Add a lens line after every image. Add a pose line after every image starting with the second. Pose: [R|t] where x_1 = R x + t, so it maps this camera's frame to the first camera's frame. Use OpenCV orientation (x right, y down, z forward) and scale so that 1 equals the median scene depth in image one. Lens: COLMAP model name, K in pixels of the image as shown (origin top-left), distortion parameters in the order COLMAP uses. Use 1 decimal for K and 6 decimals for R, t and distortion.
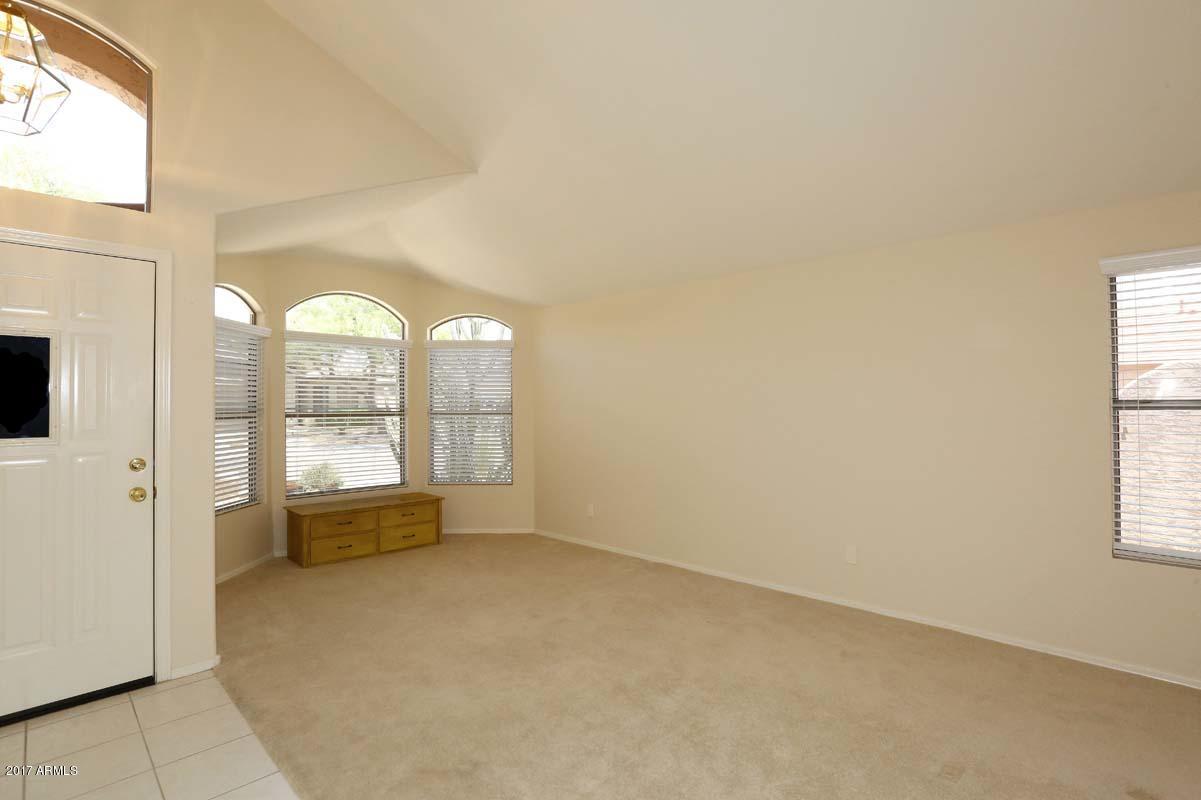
lens RADIAL K [[577.6, 0, 554.8], [0, 577.6, 400.5], [0, 0, 1]] dist [0.001807, 0.000208]
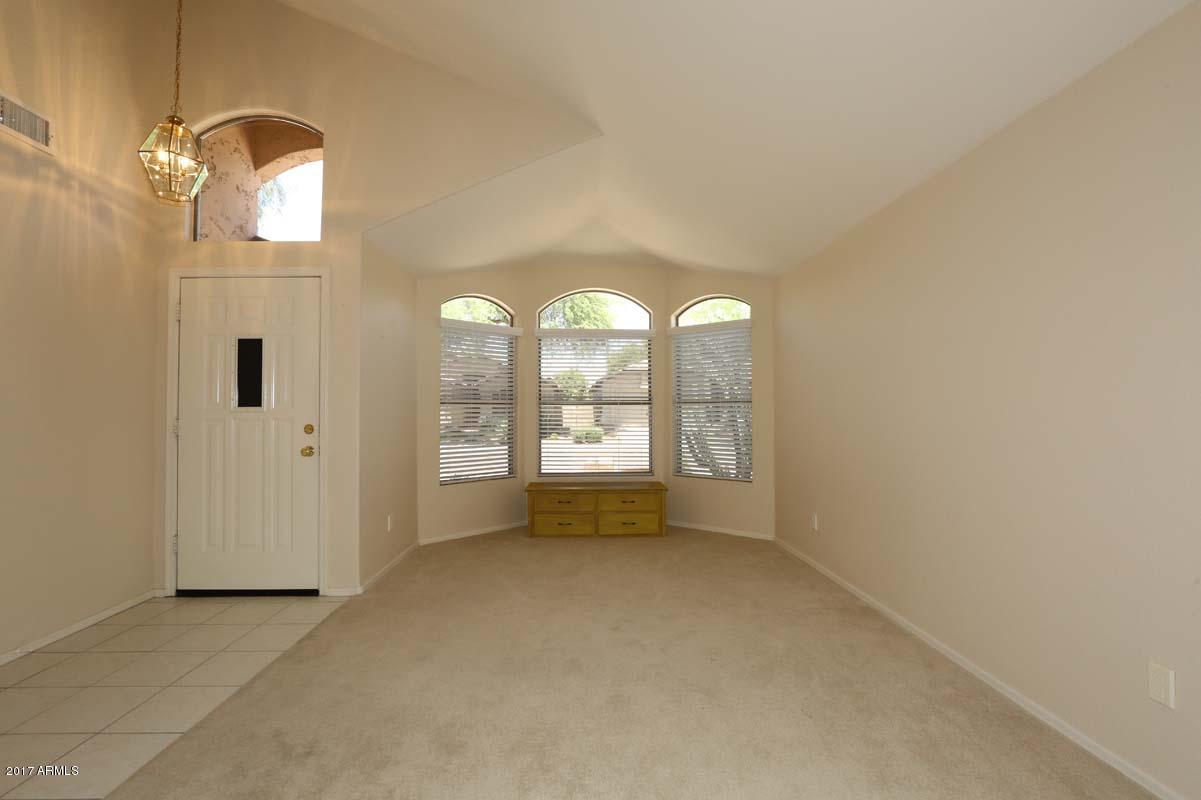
lens RADIAL K [[533.0, 0, 584.9], [0, 533.0, 394.9], [0, 0, 1]] dist [-0.043719, 0.011696]
pose [[0.756840, -0.019915, -0.653296, 0.305777], [0.007656, 0.999737, -0.021606, 0.034366], [0.653555, 0.011351, 0.756794, 0.267332]]
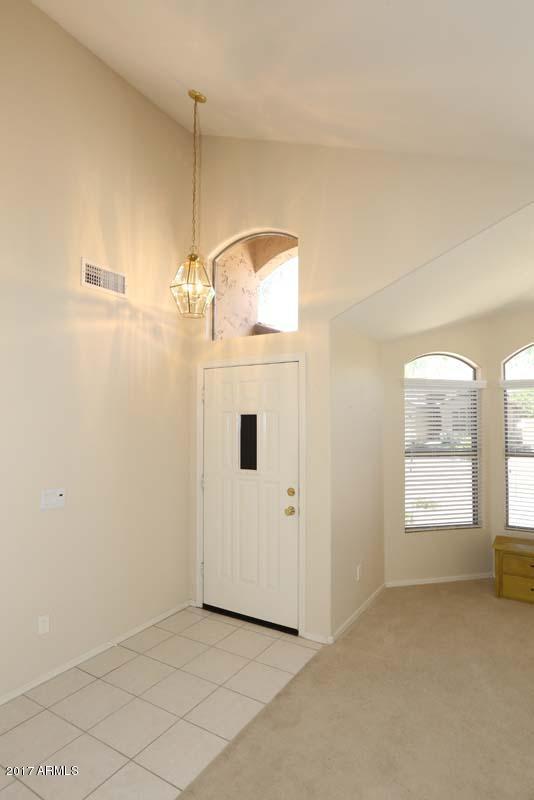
lens RADIAL K [[434.5, 0, 266.7], [0, 434.5, 402.9], [0, 0, 1]] dist [-0.059347, 0.045332]
pose [[0.276440, -0.036089, -0.960353, 0.221109], [0.004113, 0.999330, -0.036369, -0.048374], [0.961022, 0.006104, 0.276404, 0.329617]]
